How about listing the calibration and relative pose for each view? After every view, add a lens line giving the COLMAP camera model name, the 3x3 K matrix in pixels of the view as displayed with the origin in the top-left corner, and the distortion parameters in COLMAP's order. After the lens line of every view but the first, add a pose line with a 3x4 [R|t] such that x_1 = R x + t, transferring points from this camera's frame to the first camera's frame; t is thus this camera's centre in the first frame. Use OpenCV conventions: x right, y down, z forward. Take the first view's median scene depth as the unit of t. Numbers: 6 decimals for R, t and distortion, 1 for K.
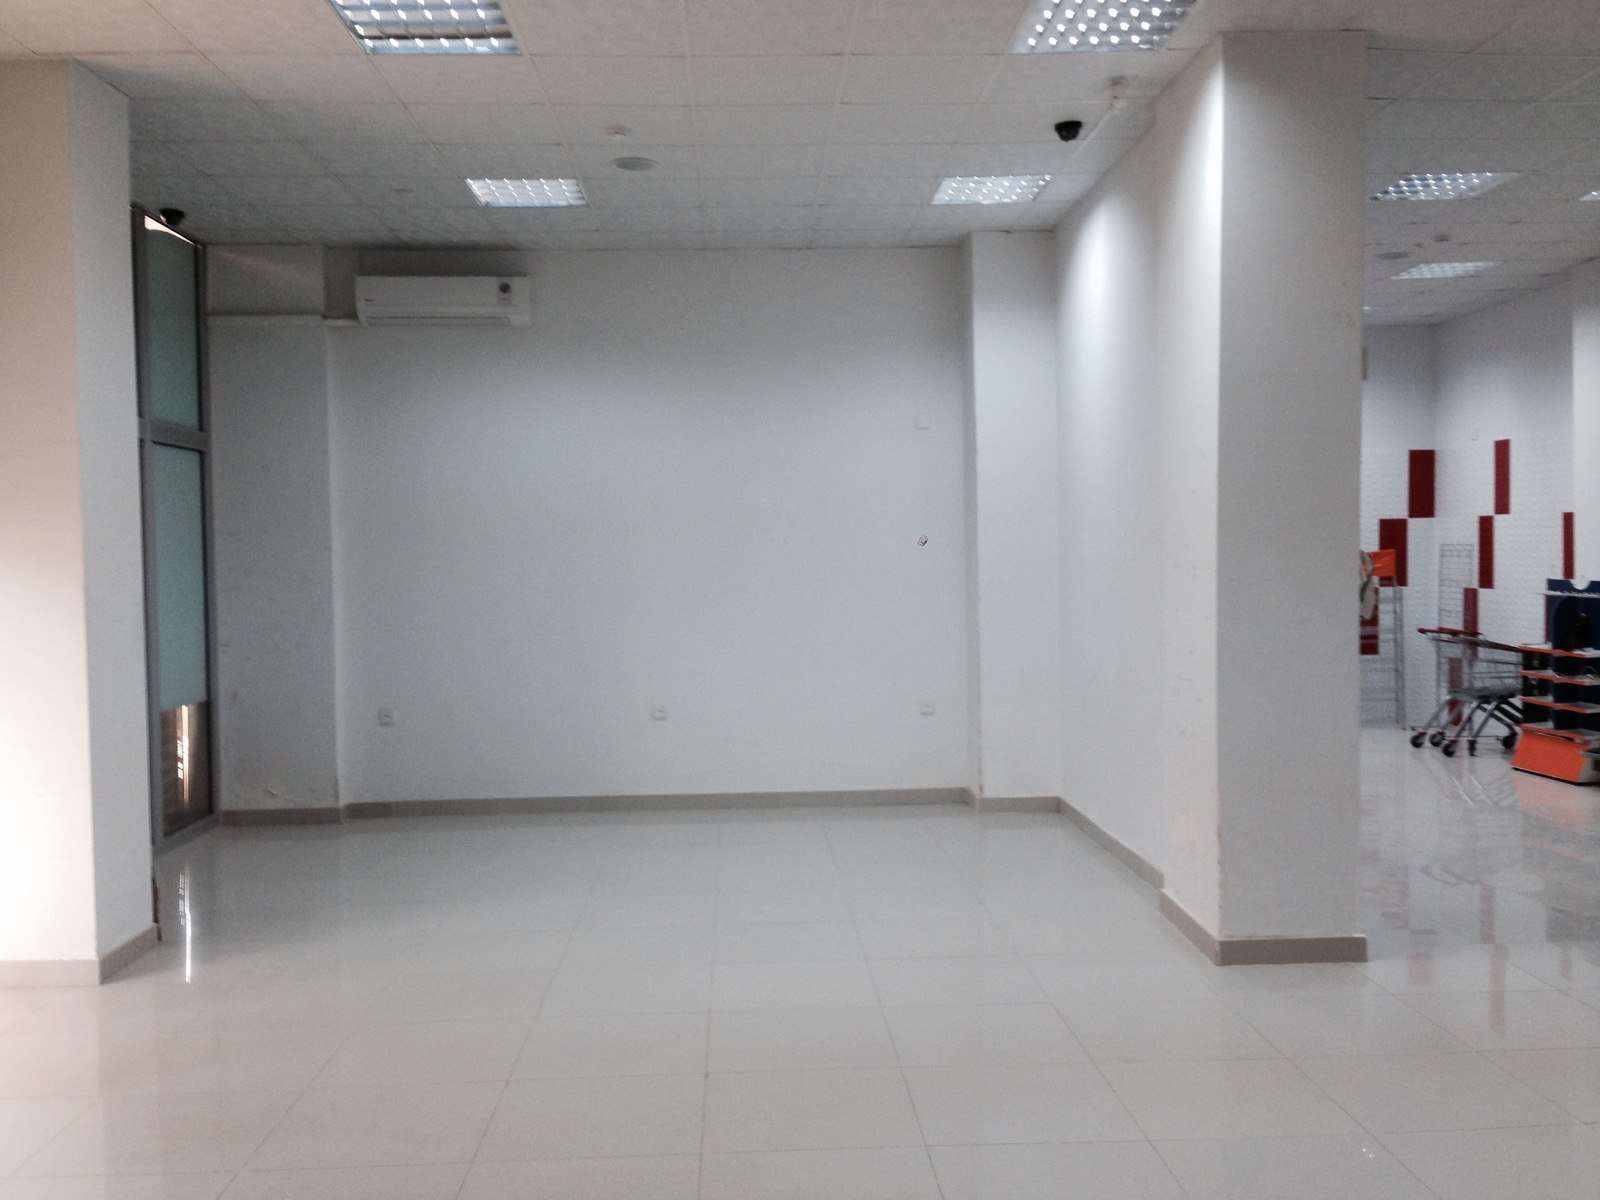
lens RADIAL K [[1484.6, 0, 806.5], [0, 1484.6, 598.1], [0, 0, 1]] dist [0.041076, 0.000000]
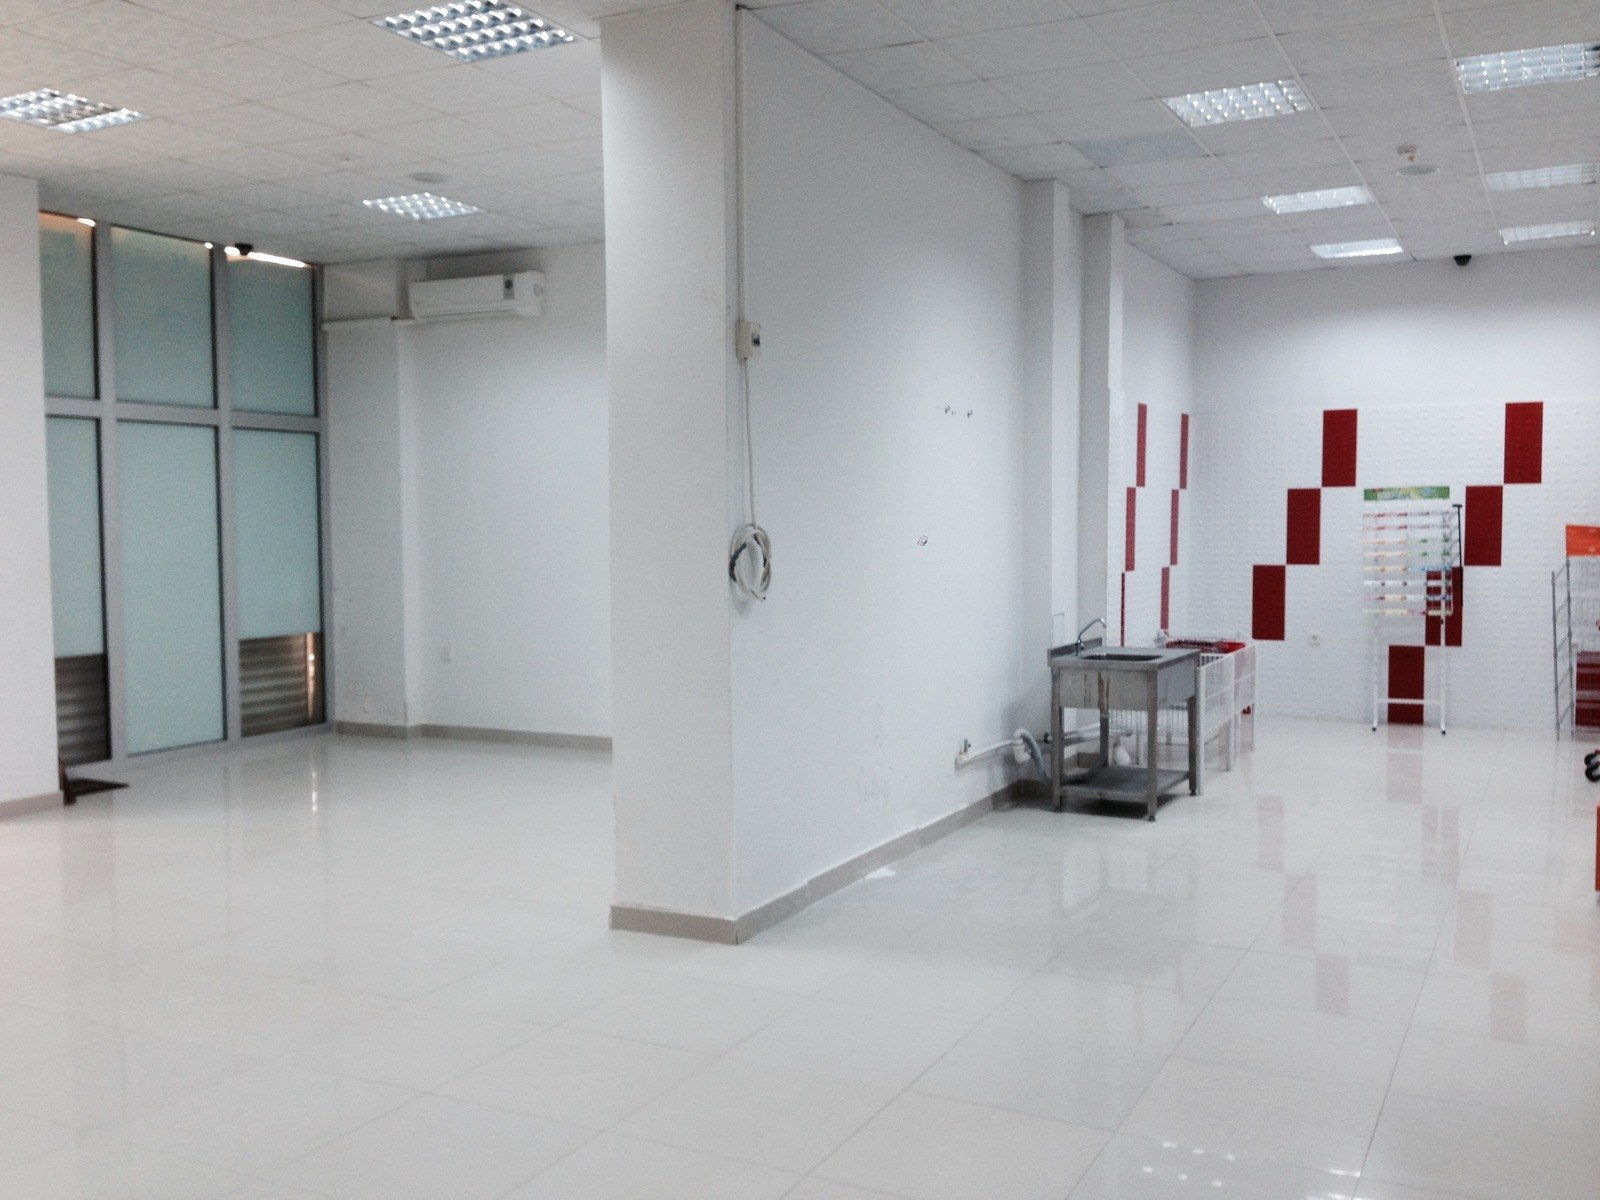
lens RADIAL K [[1484.6, 0, 809.1], [0, 1484.6, 604.5], [0, 0, 1]] dist [0.041076, 0.000000]
pose [[0.873045, 0.039149, -0.486066, 0.560945], [-0.022374, 0.998938, 0.040271, -0.014389], [0.487127, -0.024283, 0.872994, 0.109543]]
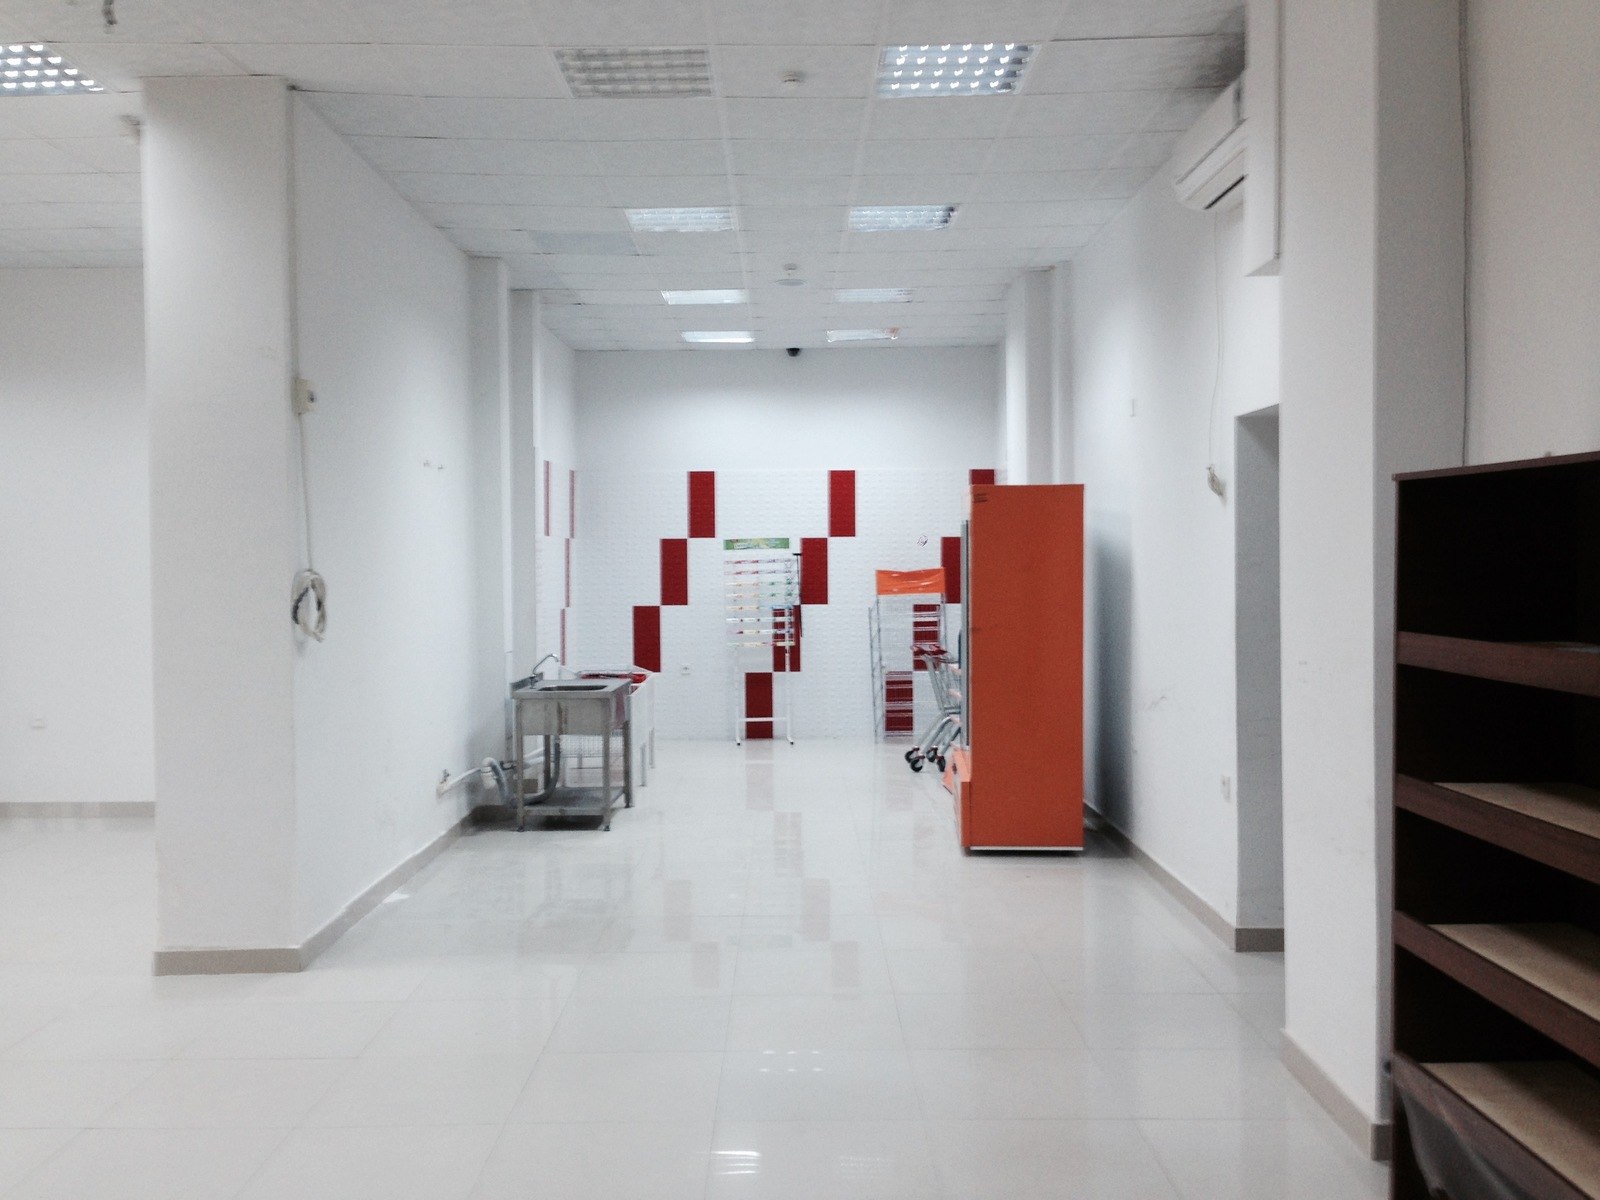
lens RADIAL K [[1484.6, 0, 797.4], [0, 1484.6, 600.8], [0, 0, 1]] dist [0.041076, 0.000000]
pose [[0.999694, 0.010965, -0.022155, 0.467069], [-0.011001, 0.999938, -0.001493, -0.010024], [0.022137, 0.001737, 0.999753, -0.014889]]
